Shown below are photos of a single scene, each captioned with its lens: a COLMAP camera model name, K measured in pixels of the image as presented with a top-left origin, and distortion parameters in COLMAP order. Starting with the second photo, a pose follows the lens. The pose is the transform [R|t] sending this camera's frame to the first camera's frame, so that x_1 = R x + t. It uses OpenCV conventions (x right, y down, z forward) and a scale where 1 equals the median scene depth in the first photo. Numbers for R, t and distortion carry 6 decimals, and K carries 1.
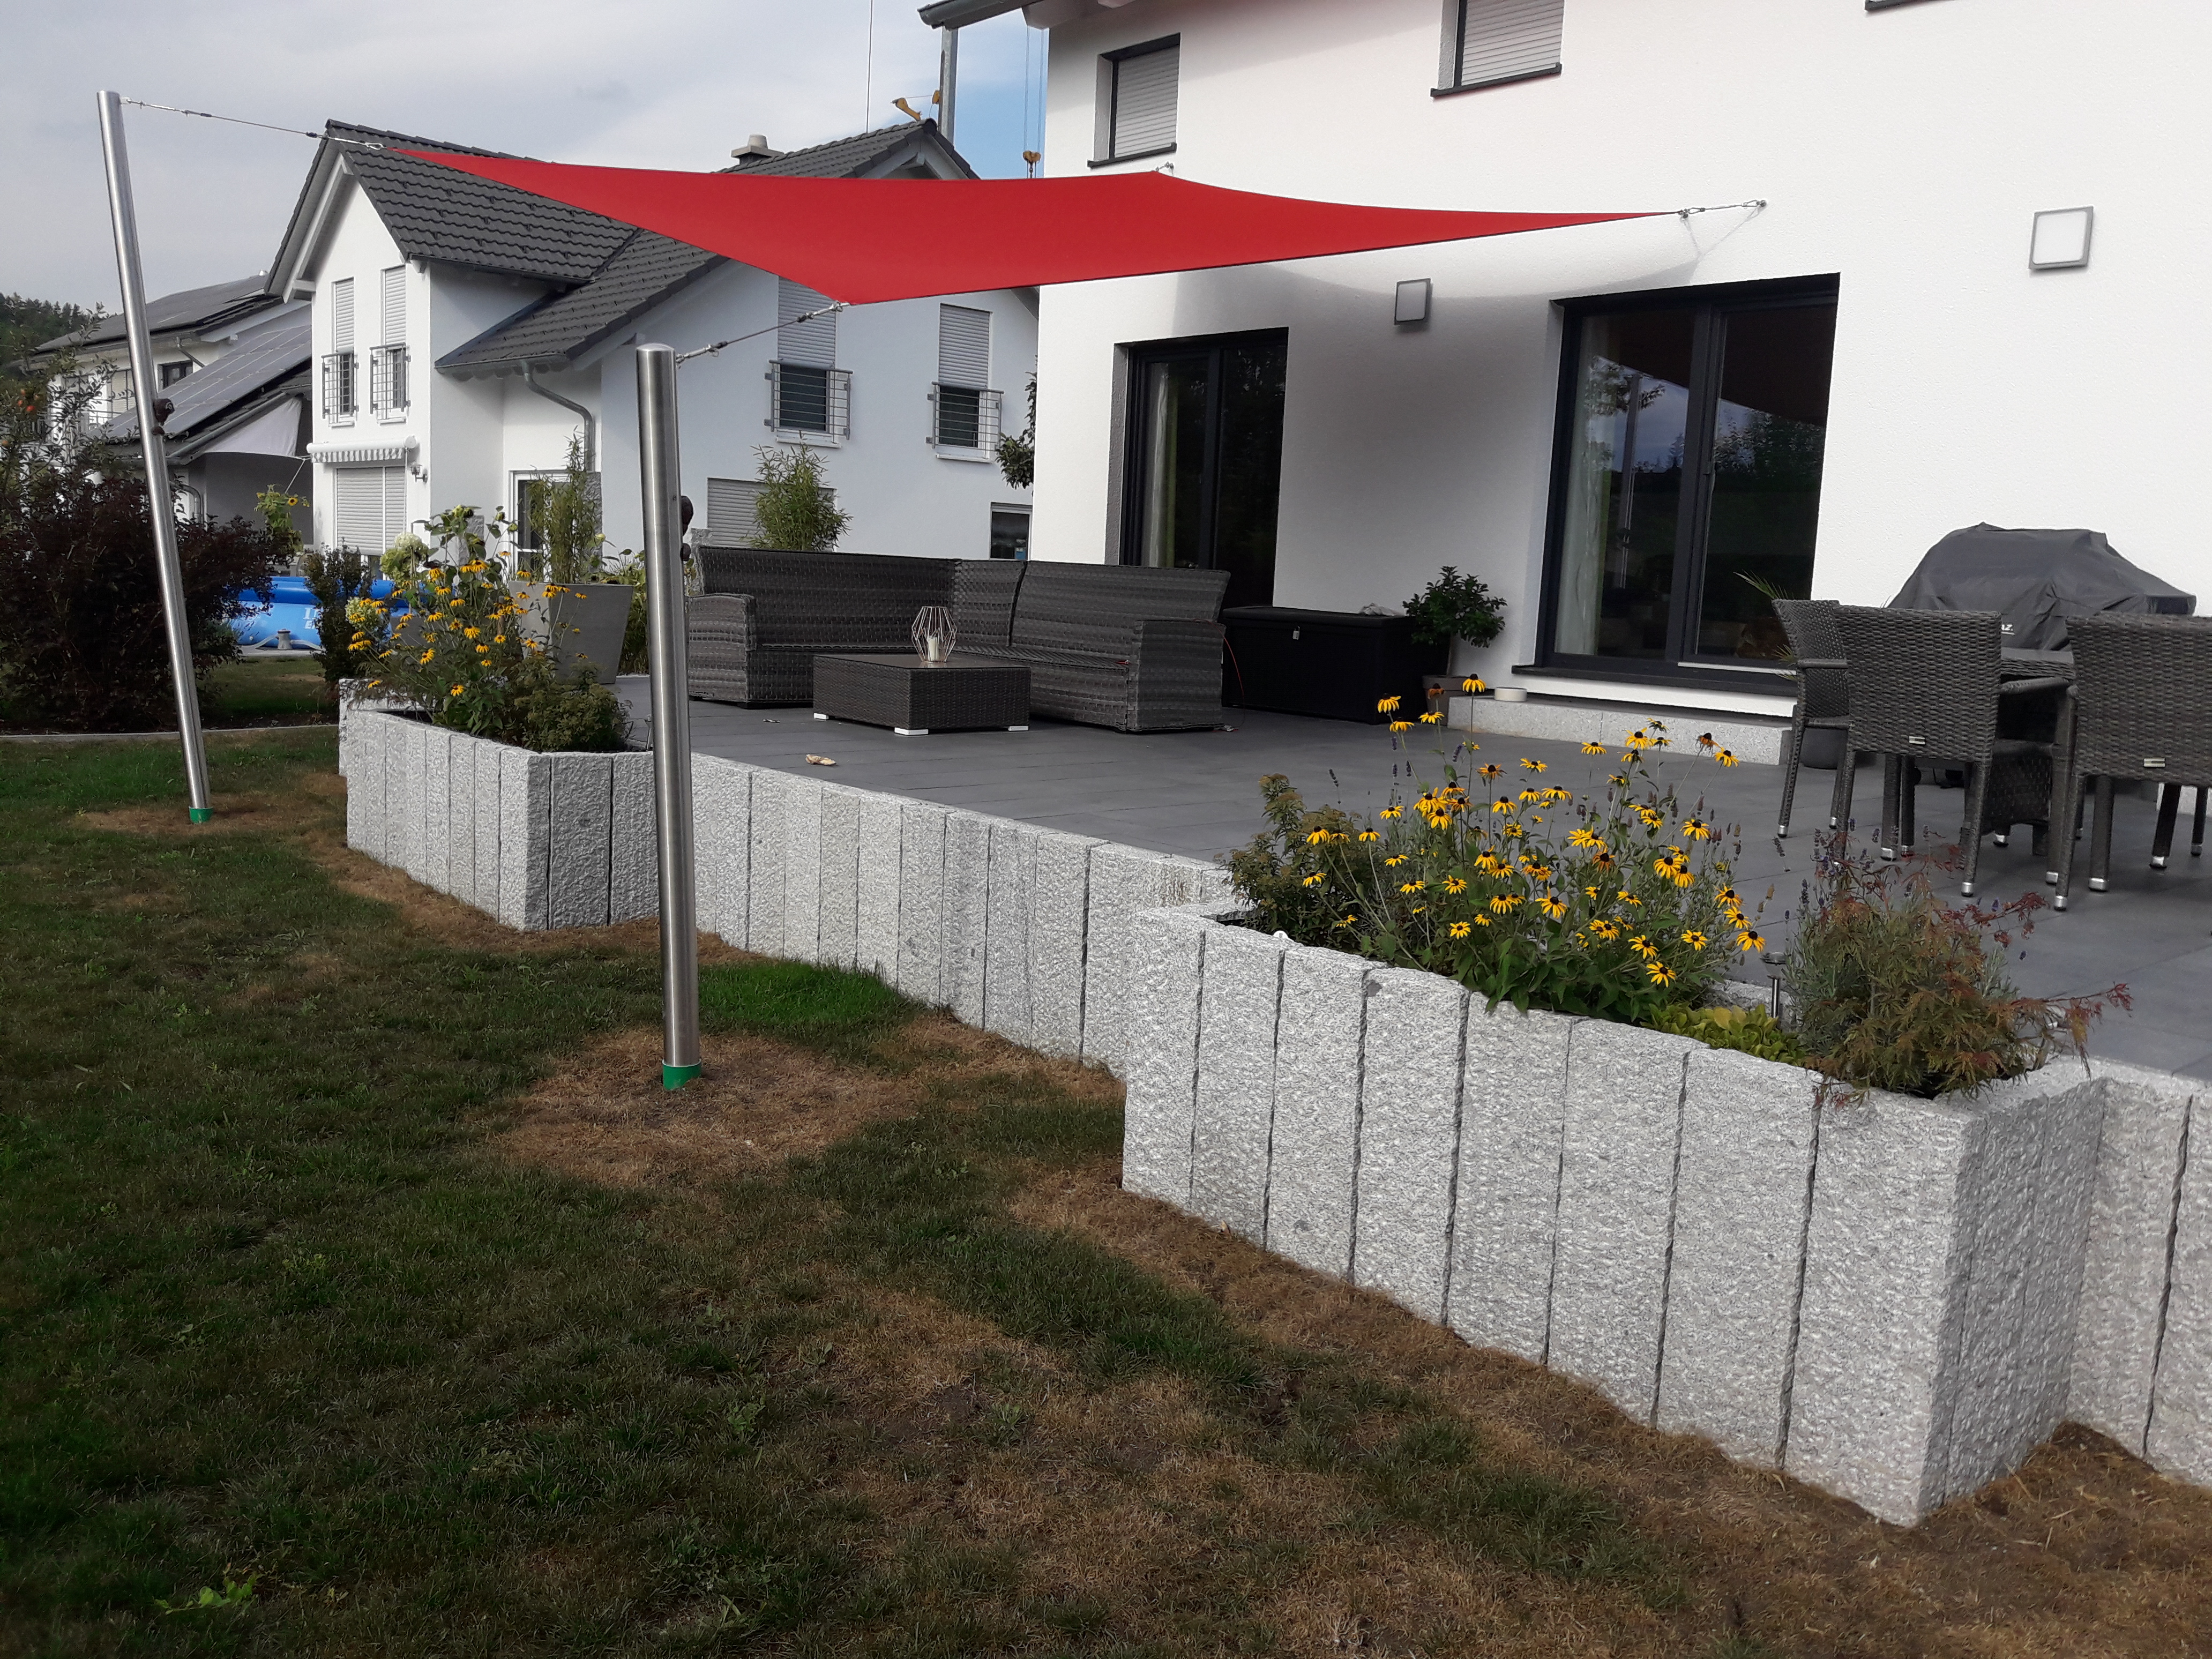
lens RADIAL K [[1820.1, 0, 1106.0], [0, 1820.1, 829.5], [0, 0, 1]] dist [0.240755, -0.720677]
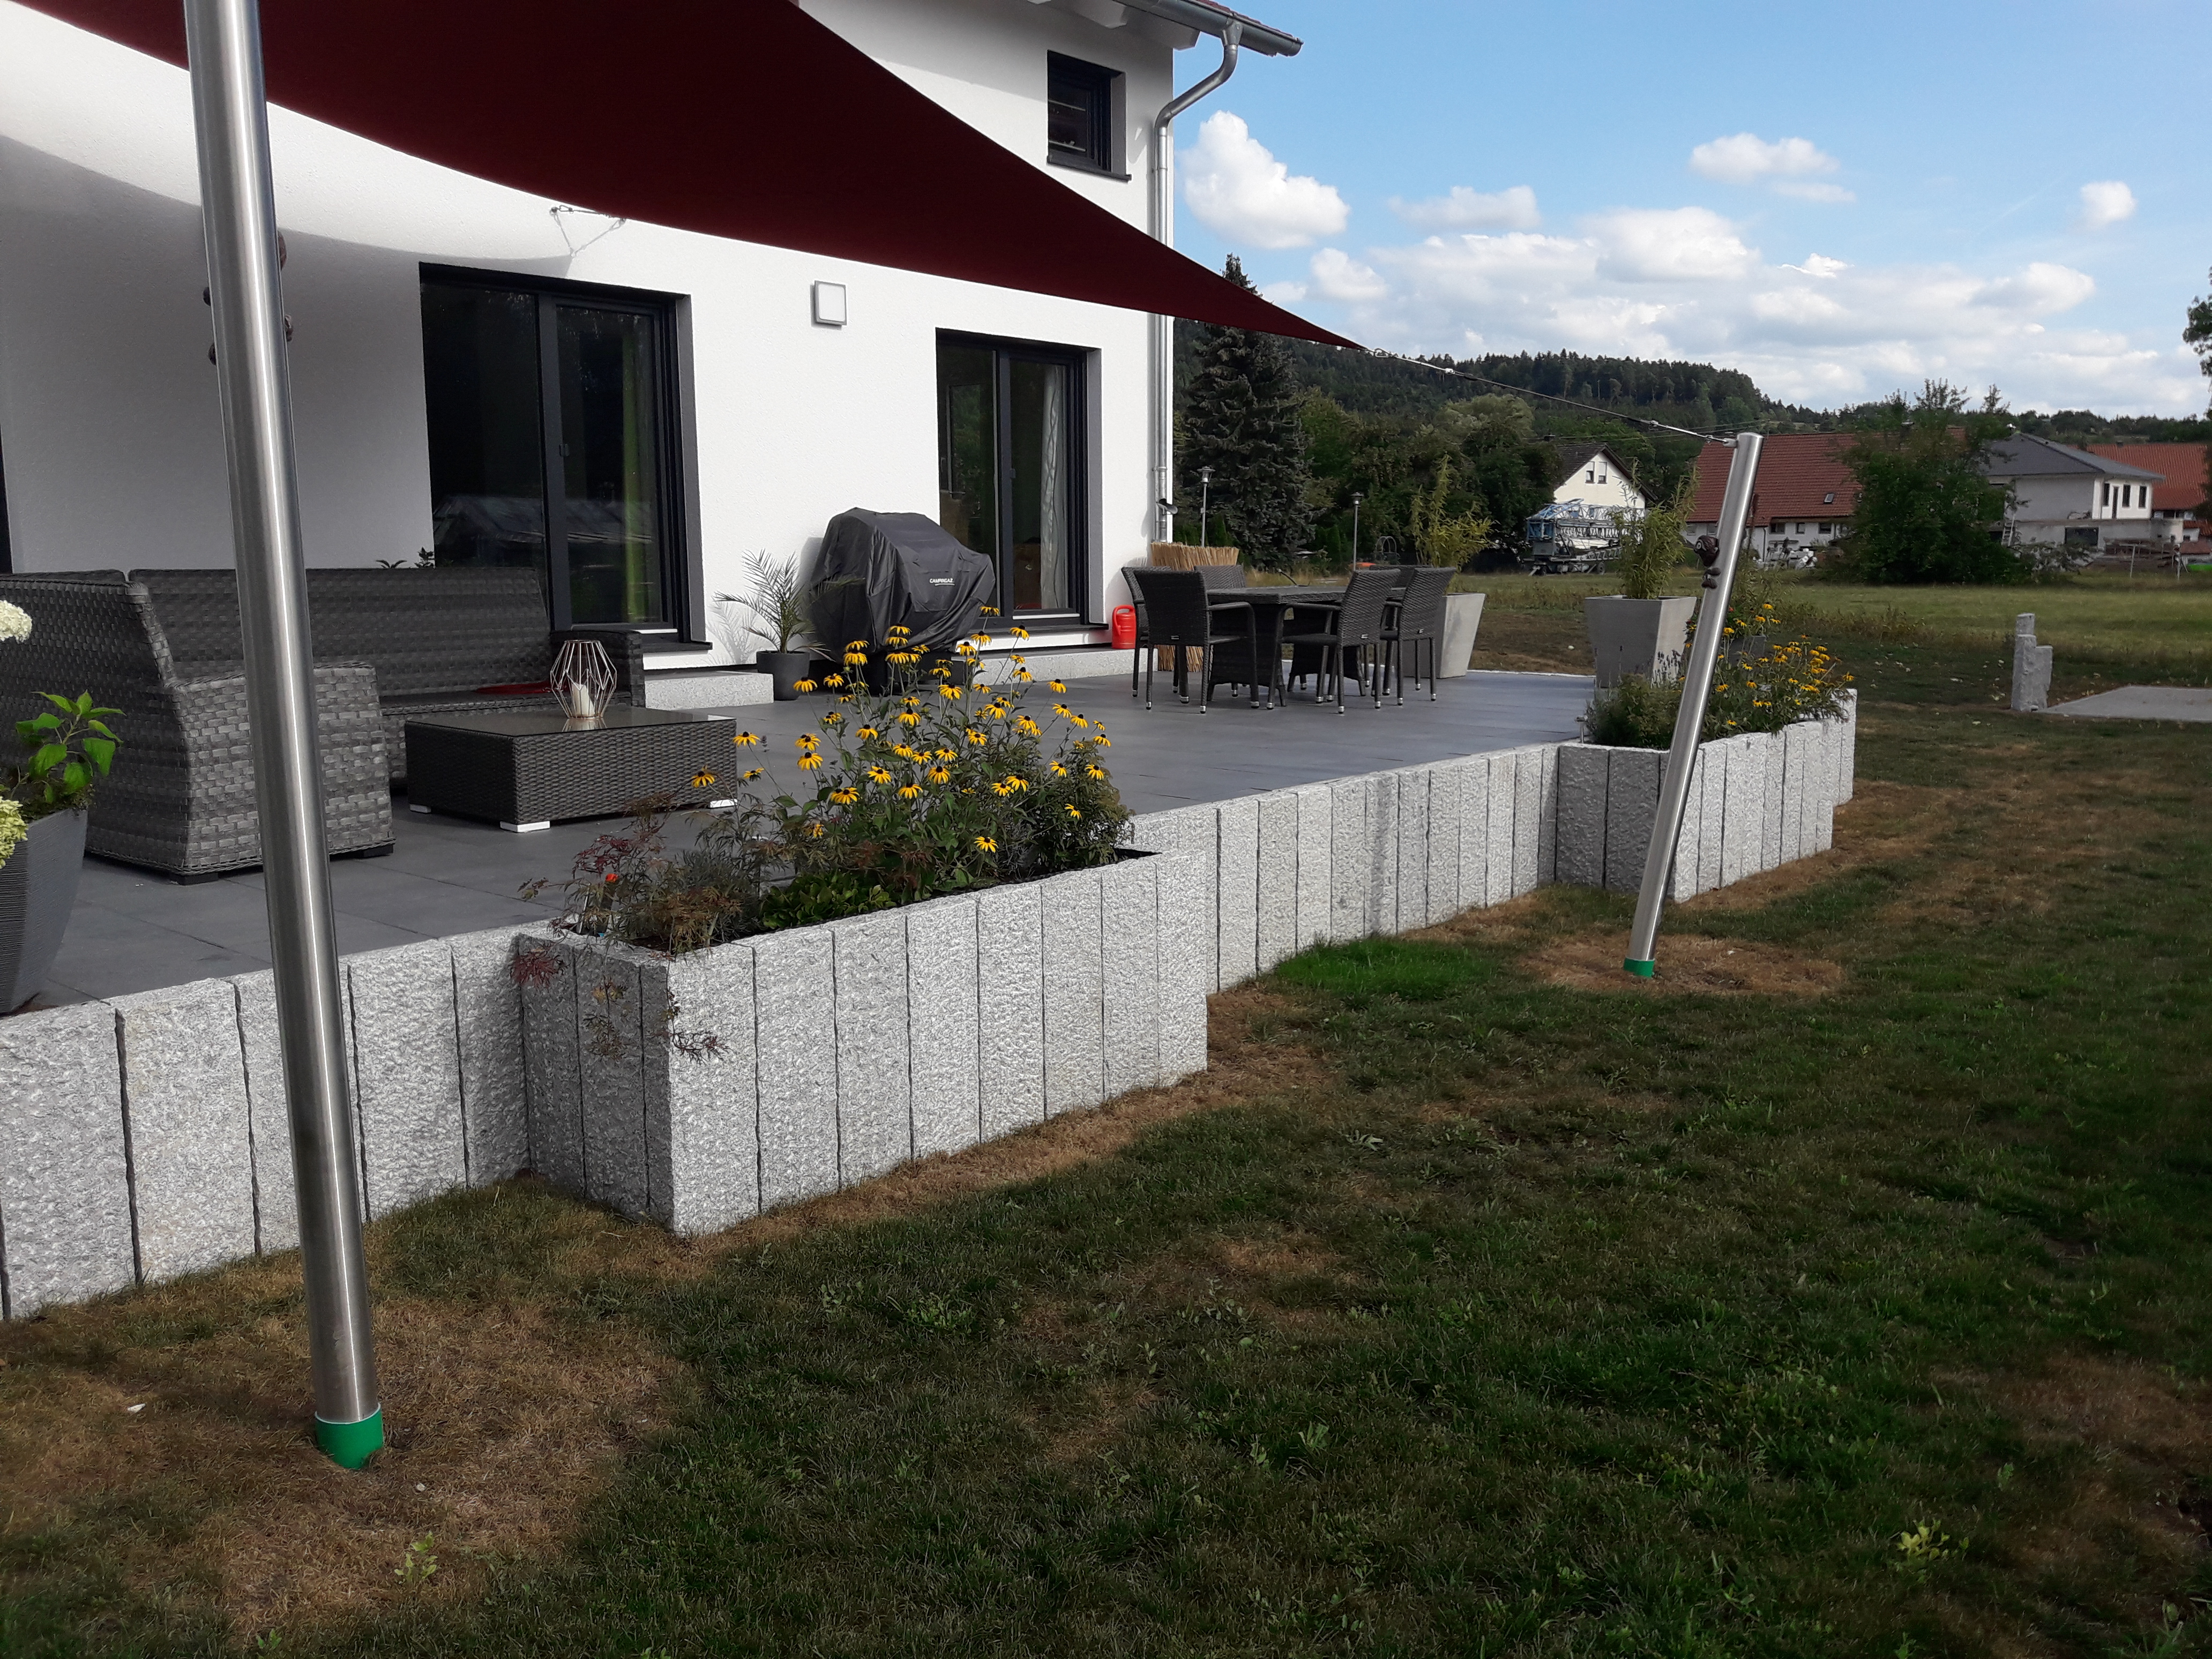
lens RADIAL K [[1820.1, 0, 1106.0], [0, 1820.1, 829.5], [0, 0, 1]] dist [0.240755, -0.720677]
pose [[-0.135245, -0.201114, 0.970186, -1.128748], [0.139196, 0.965615, 0.219571, -0.242411], [-0.980986, 0.164742, -0.102601, 1.168101]]
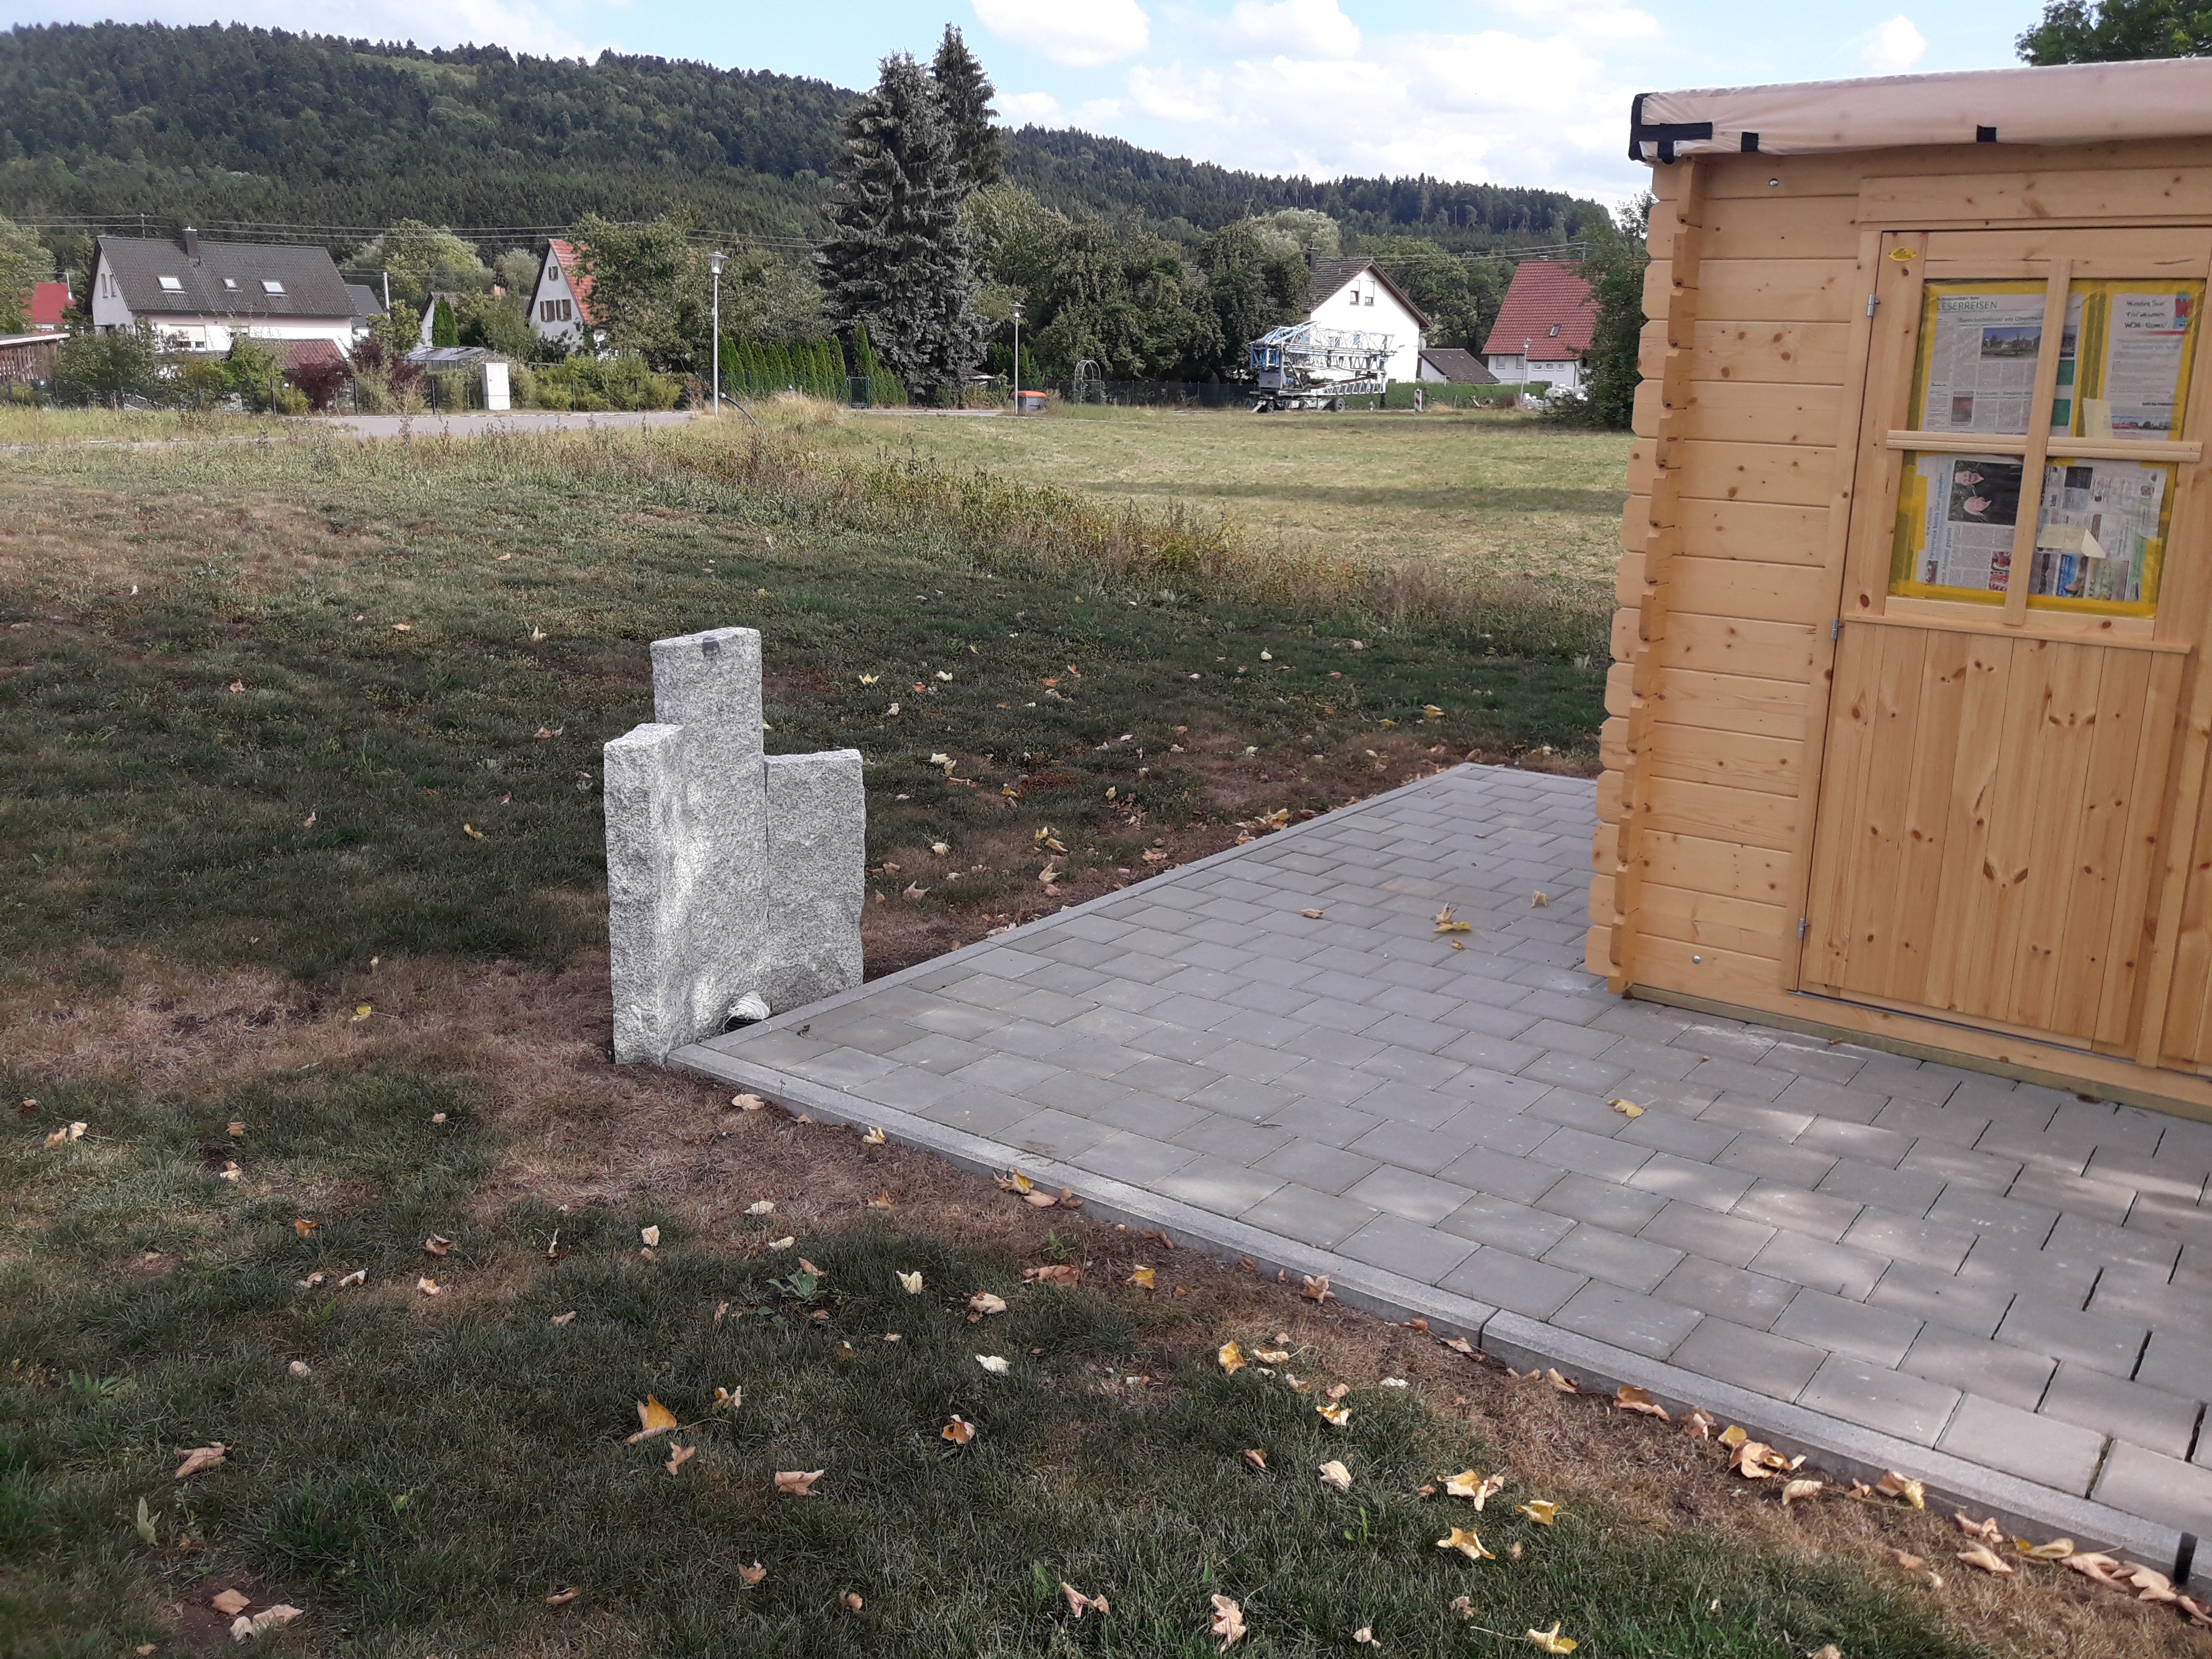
lens RADIAL K [[1820.1, 0, 1106.0], [0, 1820.1, 829.5], [0, 0, 1]] dist [0.240755, -0.720677]
pose [[-0.205313, -0.287416, 0.935542, -0.977708], [0.116344, 0.941960, 0.314921, -0.213358], [-0.971757, 0.173502, -0.159957, 1.031584]]
